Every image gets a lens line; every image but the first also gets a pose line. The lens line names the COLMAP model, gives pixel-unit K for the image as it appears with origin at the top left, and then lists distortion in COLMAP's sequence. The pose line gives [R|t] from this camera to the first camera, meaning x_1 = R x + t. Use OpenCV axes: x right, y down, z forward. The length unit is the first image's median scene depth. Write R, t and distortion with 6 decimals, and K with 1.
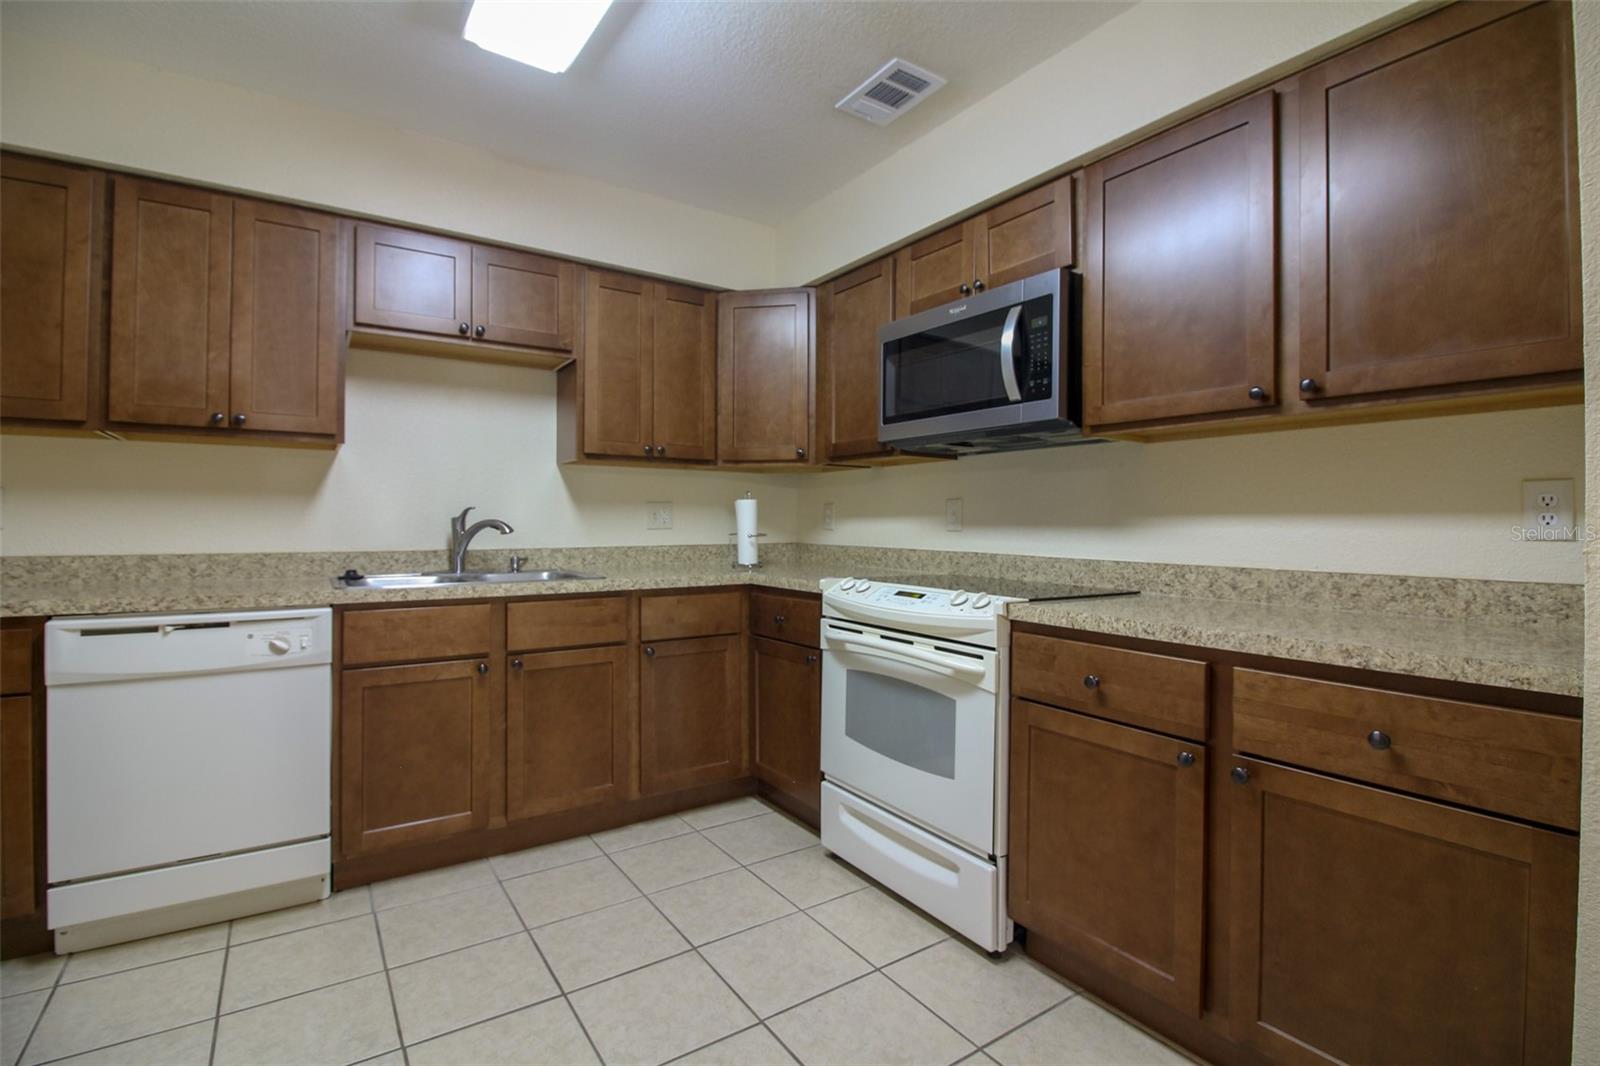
lens RADIAL K [[739.1, 0, 808.6], [0, 739.1, 517.3], [0, 0, 1]] dist [-0.004259, -0.010732]
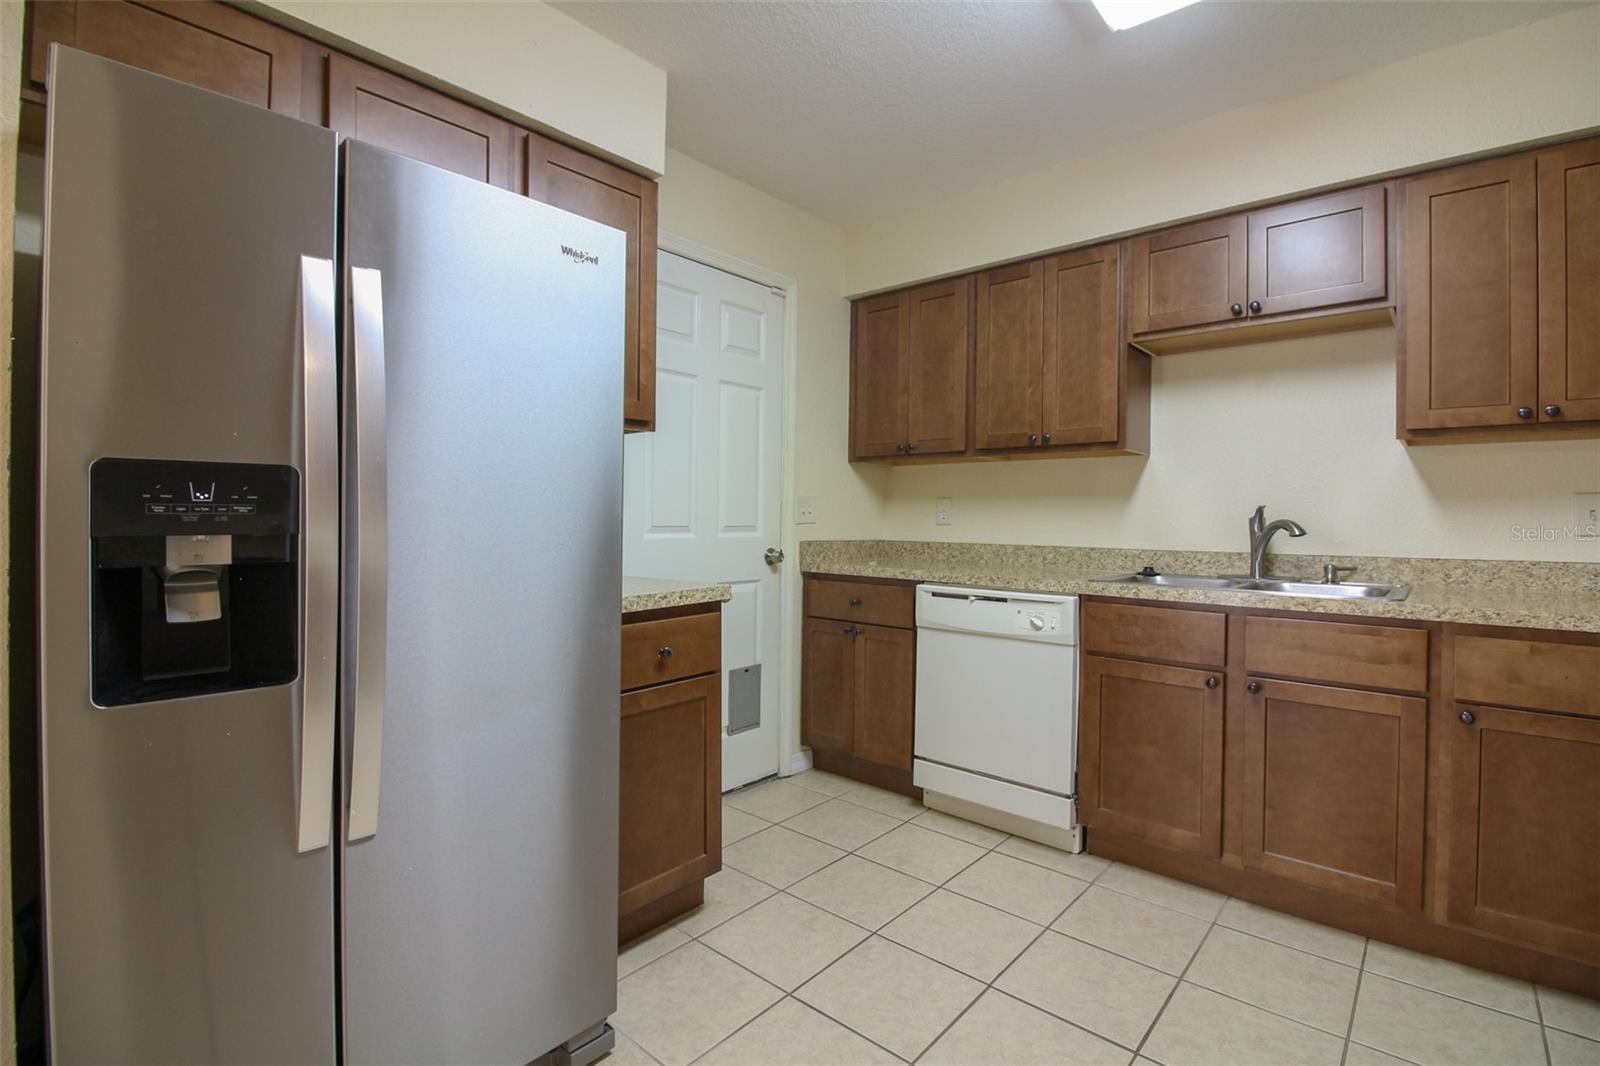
lens RADIAL K [[739.1, 0, 808.6], [0, 739.1, 517.3], [0, 0, 1]] dist [-0.004259, -0.010732]
pose [[0.250440, -0.001156, -0.968131, 0.331674], [-0.001391, 0.999998, -0.001554, 0.003253], [0.968131, 0.001736, 0.250438, 0.307624]]
